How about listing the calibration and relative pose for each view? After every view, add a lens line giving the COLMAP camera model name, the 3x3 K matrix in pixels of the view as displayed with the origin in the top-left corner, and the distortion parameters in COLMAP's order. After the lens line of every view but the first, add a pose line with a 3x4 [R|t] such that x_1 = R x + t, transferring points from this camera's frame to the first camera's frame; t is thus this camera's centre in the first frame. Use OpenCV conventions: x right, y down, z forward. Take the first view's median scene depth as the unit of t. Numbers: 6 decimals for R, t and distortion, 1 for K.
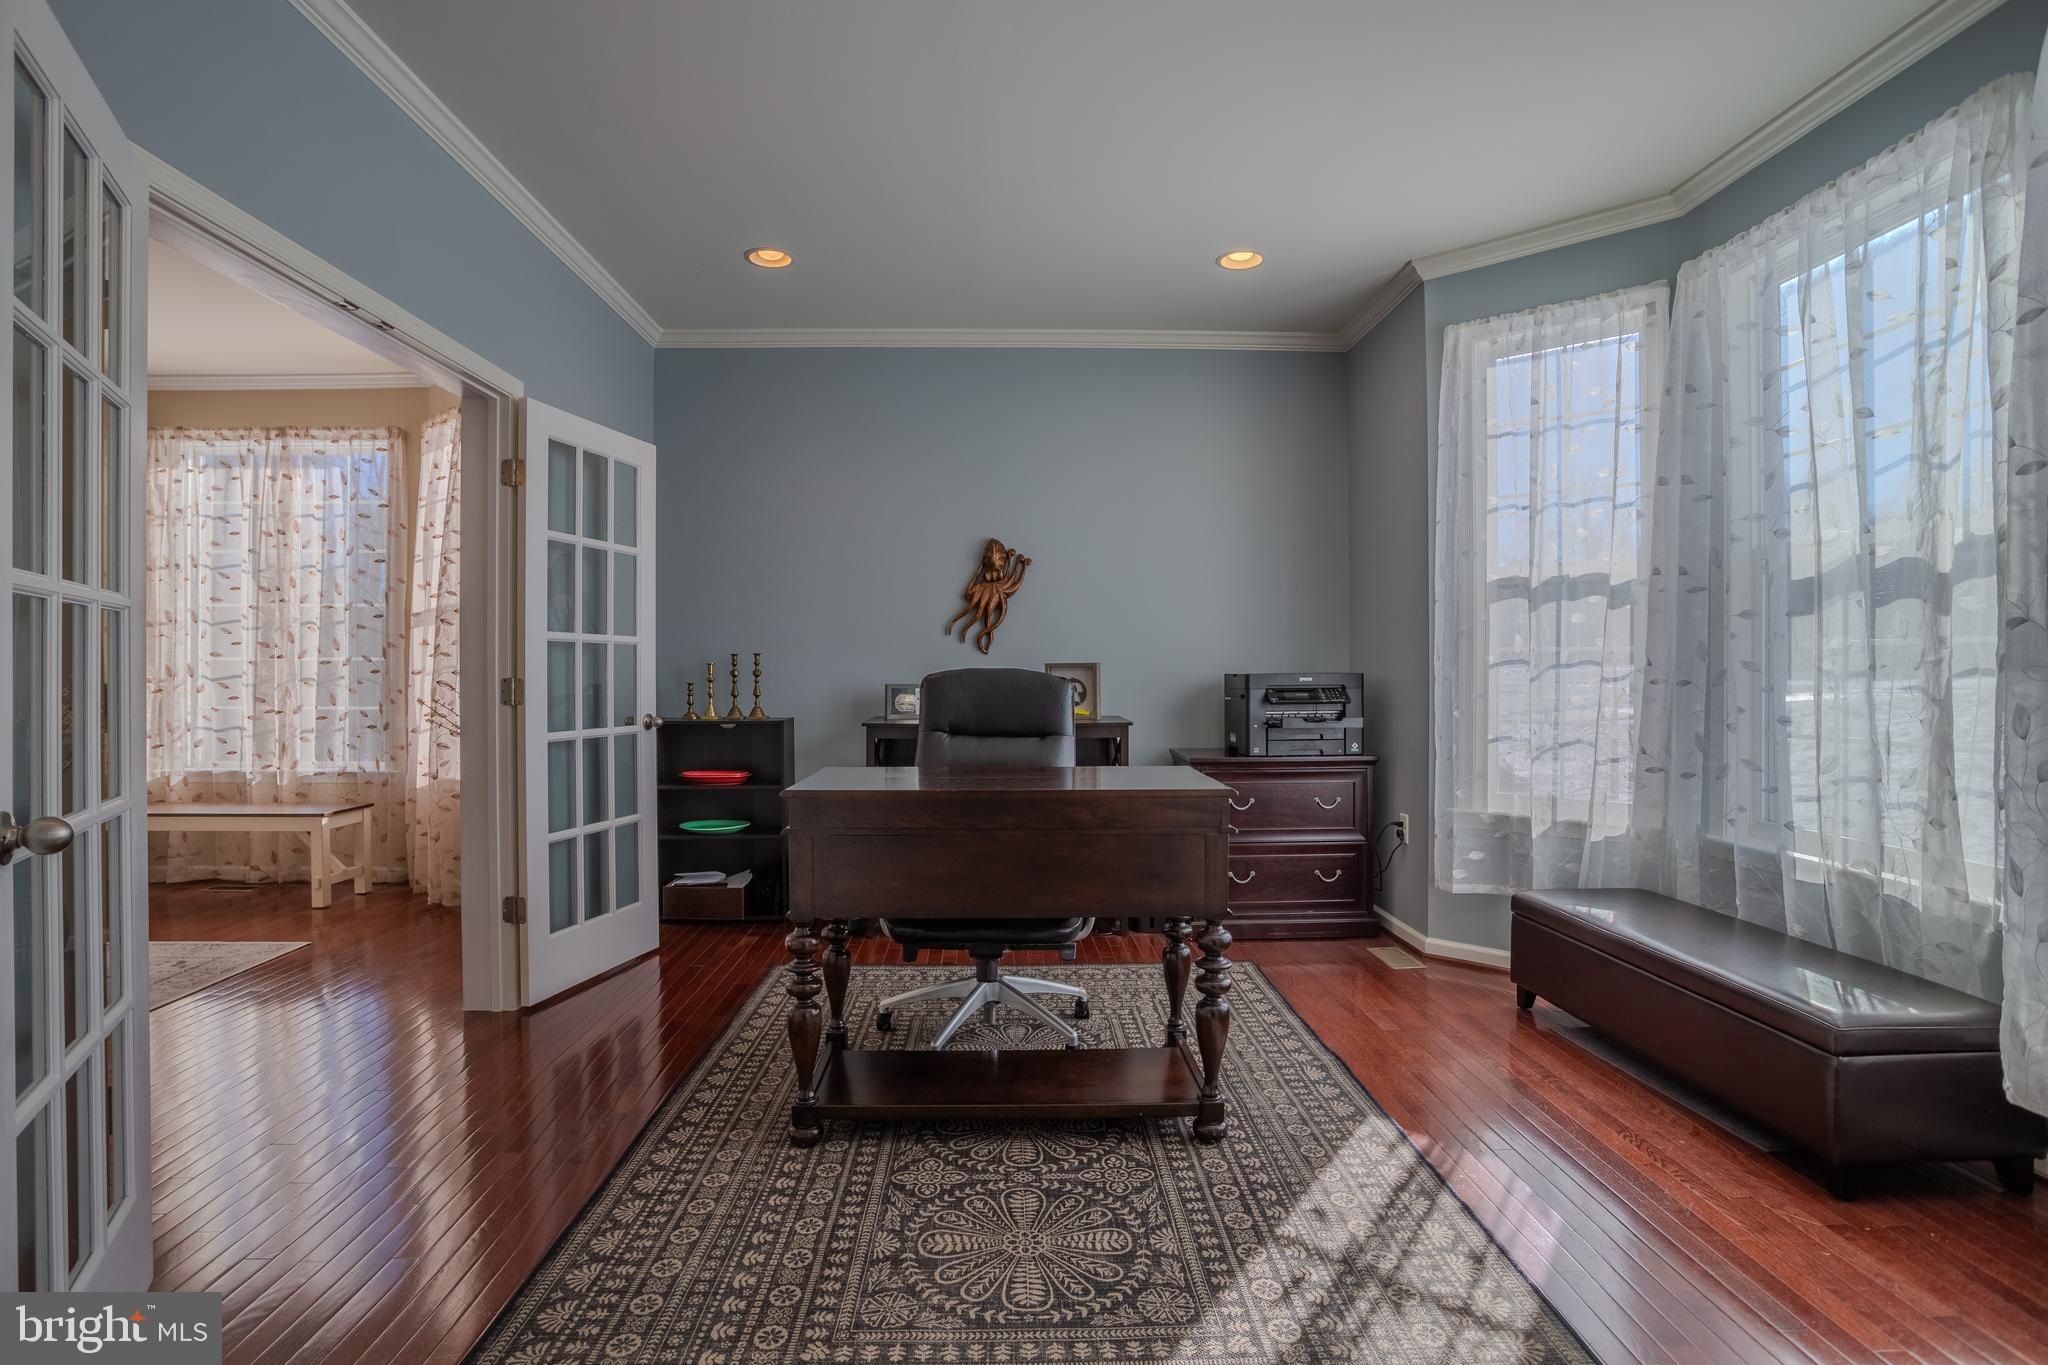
lens RADIAL K [[963.8, 0, 1028.5], [0, 963.8, 673.6], [0, 0, 1]] dist [-0.043248, 0.005499]
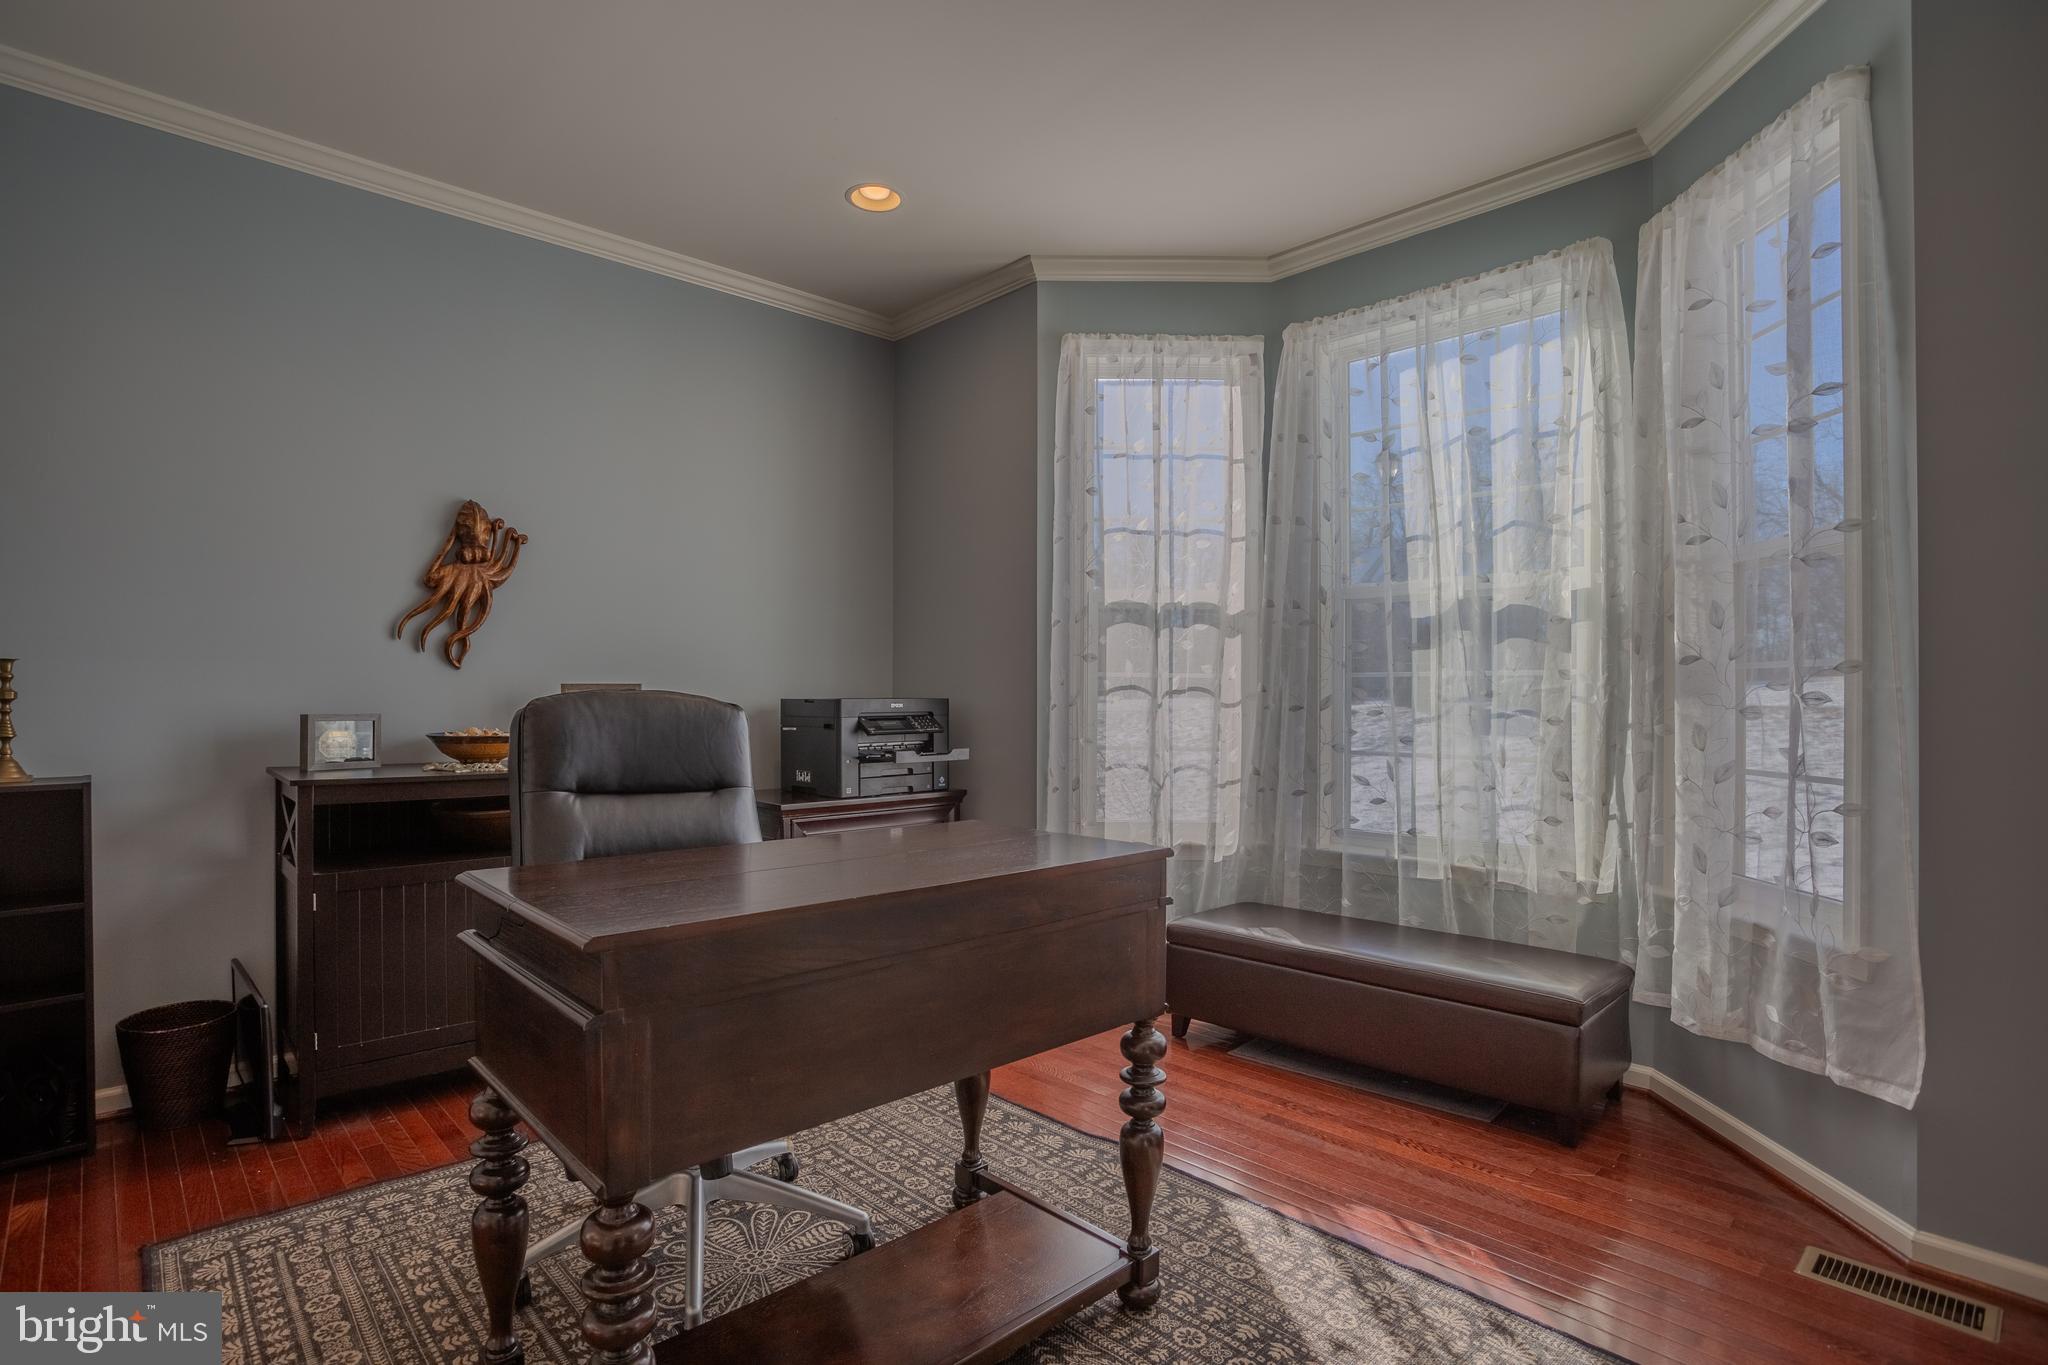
lens RADIAL K [[1010.6, 0, 1048.6], [0, 1010.6, 688.1], [0, 0, 1]] dist [-0.068821, 0.026224]
pose [[0.747500, 0.006947, 0.664225, -0.219982], [0.000201, 0.999943, -0.010684, -0.000316], [-0.664261, 0.008120, 0.747456, 0.247581]]
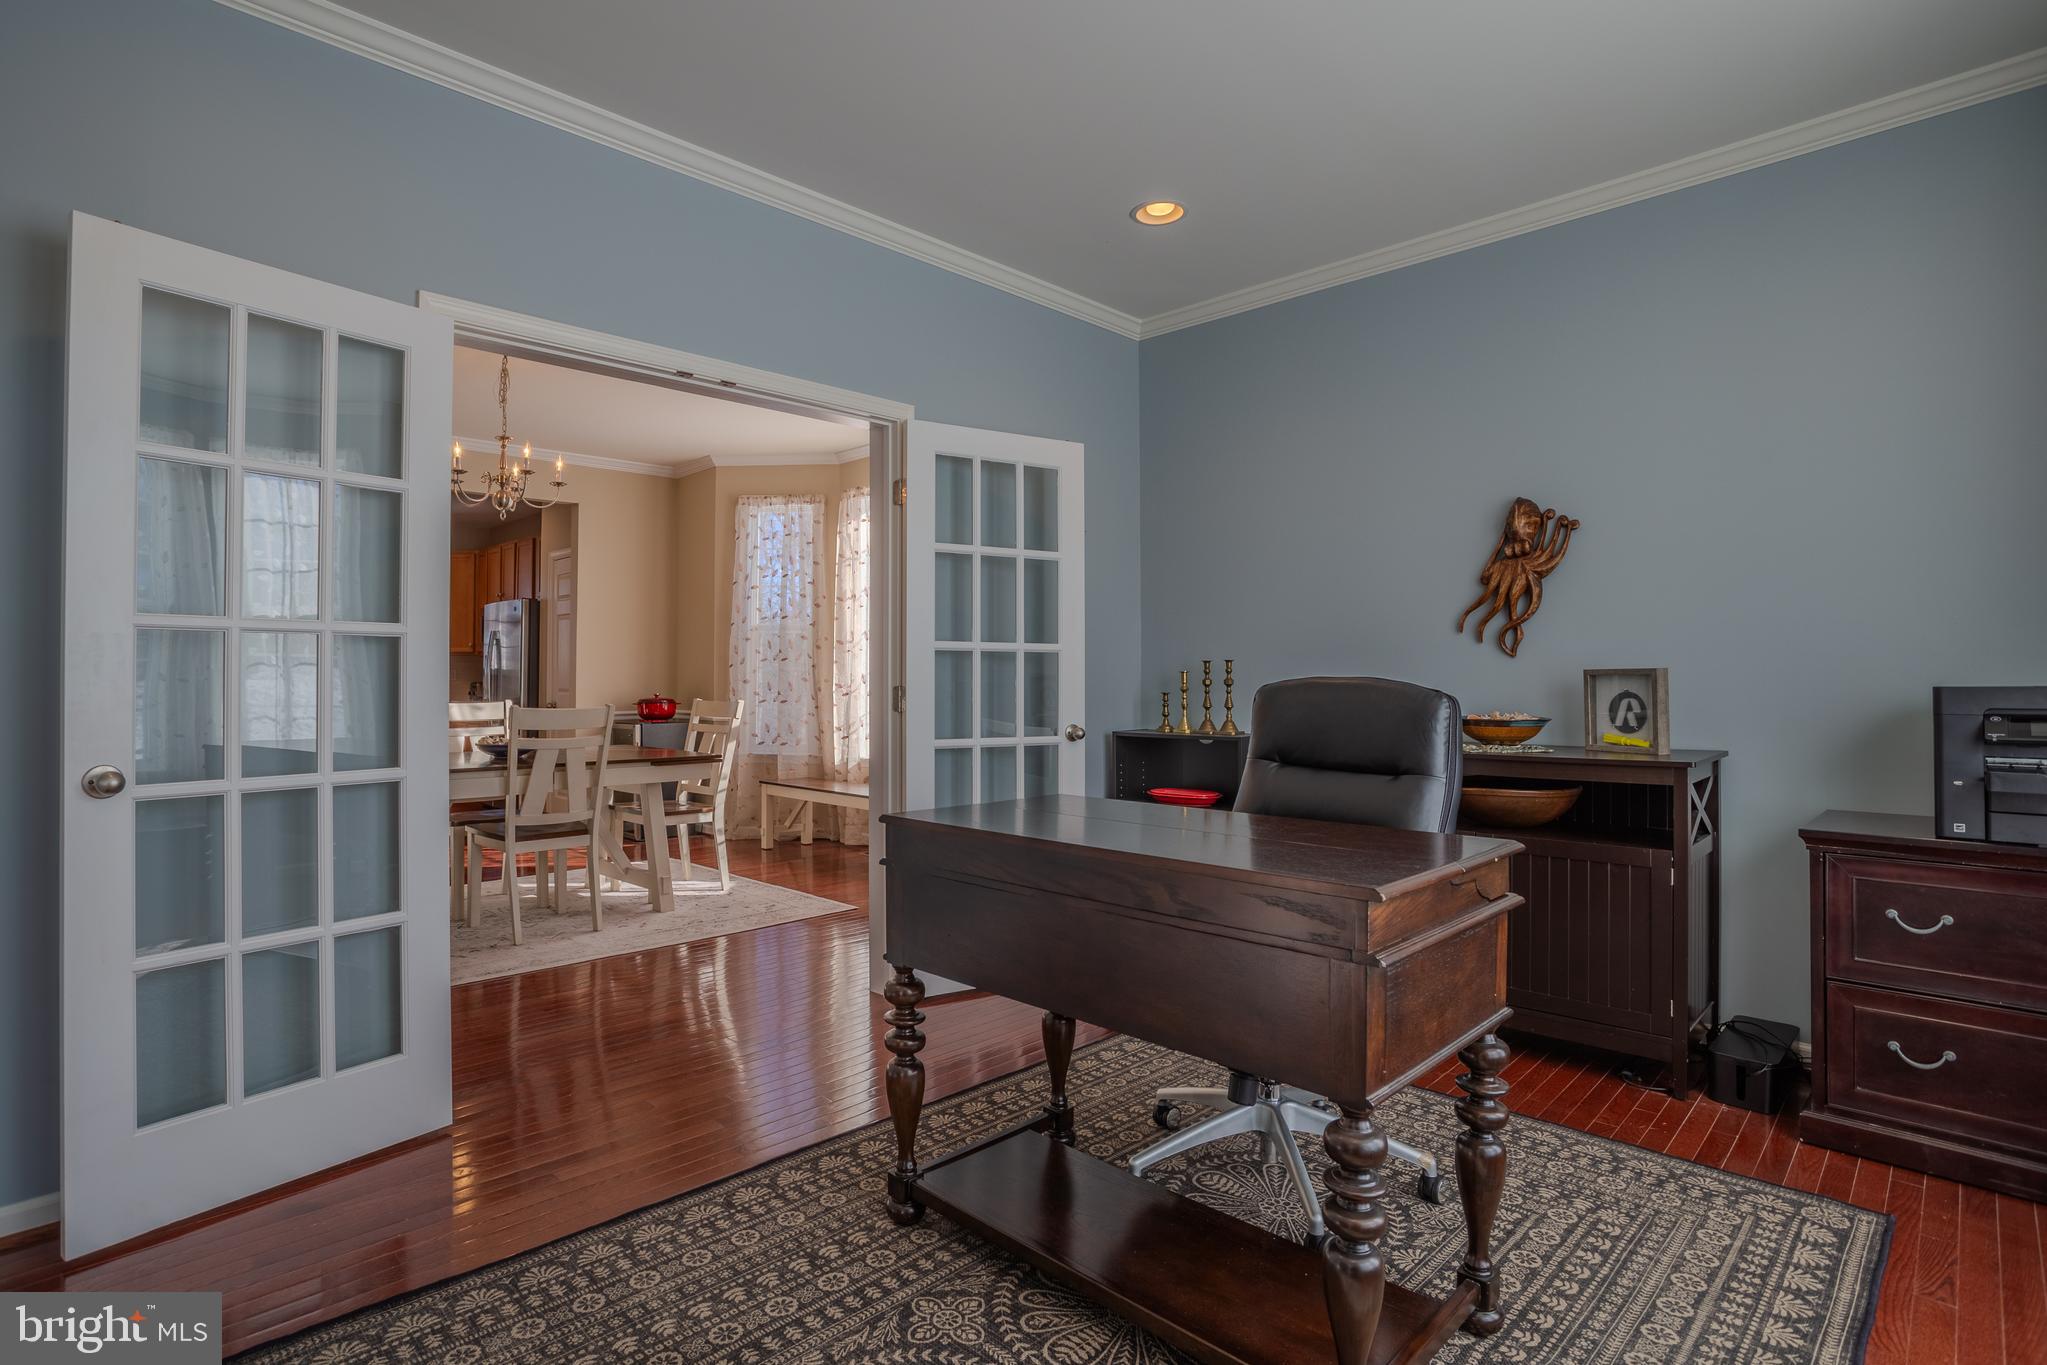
lens RADIAL K [[1010.1, 0, 1038.1], [0, 1010.1, 677.2], [0, 0, 1]] dist [-0.068821, 0.026224]
pose [[0.689458, 0.000388, -0.724326, 0.286982], [-0.004472, 0.999983, -0.003721, -0.001240], [0.724312, 0.005805, 0.689448, 0.258054]]
